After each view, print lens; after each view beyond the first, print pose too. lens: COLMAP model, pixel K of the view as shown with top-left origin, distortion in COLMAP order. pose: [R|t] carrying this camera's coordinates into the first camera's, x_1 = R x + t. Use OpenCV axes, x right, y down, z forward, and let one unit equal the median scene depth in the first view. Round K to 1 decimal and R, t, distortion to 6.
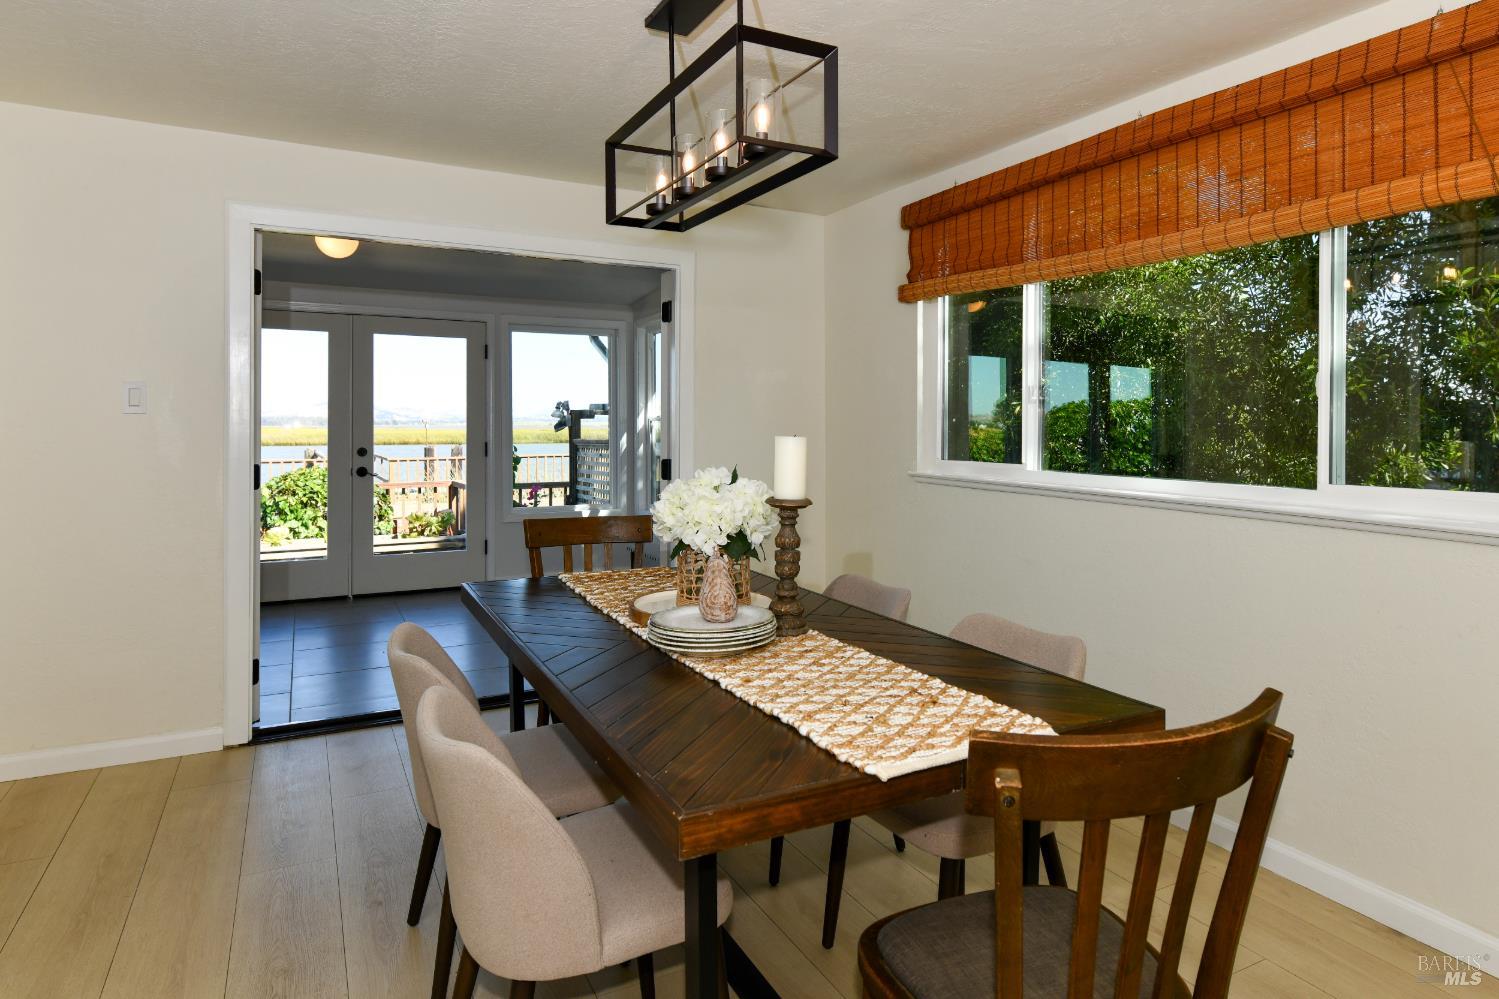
lens RADIAL K [[898.1, 0, 803.9], [0, 898.1, 426.9], [0, 0, 1]] dist [0.000017, -0.000020]
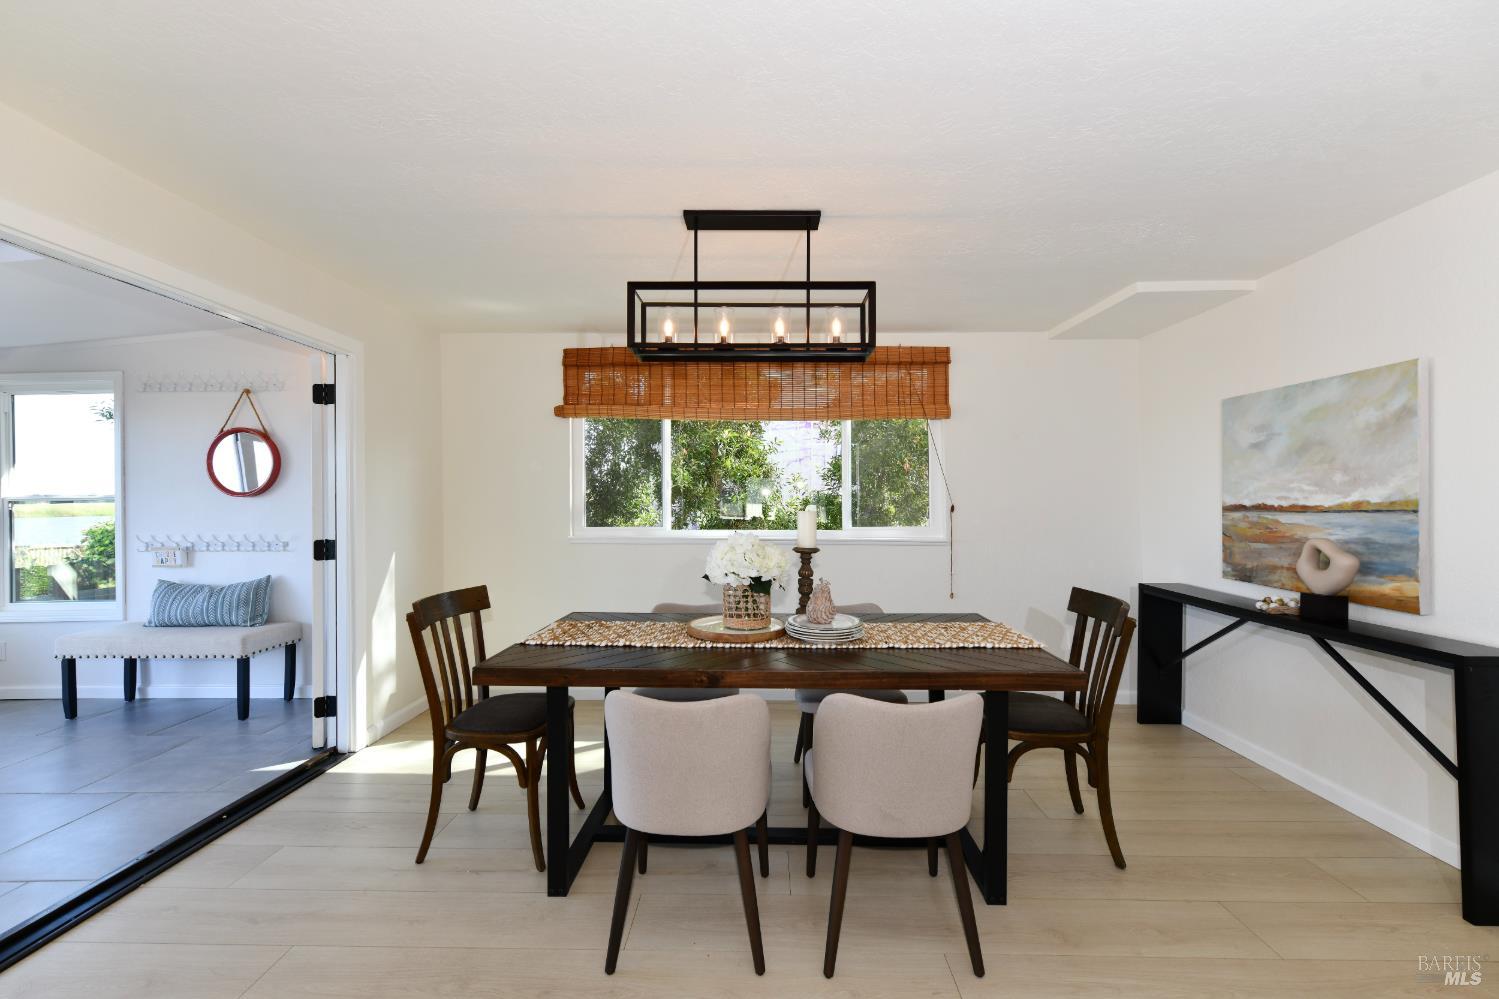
lens RADIAL K [[590.1, 0, 760.2], [0, 590.1, 505.1], [0, 0, 1]] dist [0.000997, 0.000074]
pose [[0.498219, -0.010619, 0.866986, -0.601214], [0.009533, 0.999932, 0.006769, -0.005768], [-0.866999, 0.004893, 0.498287, 0.304529]]
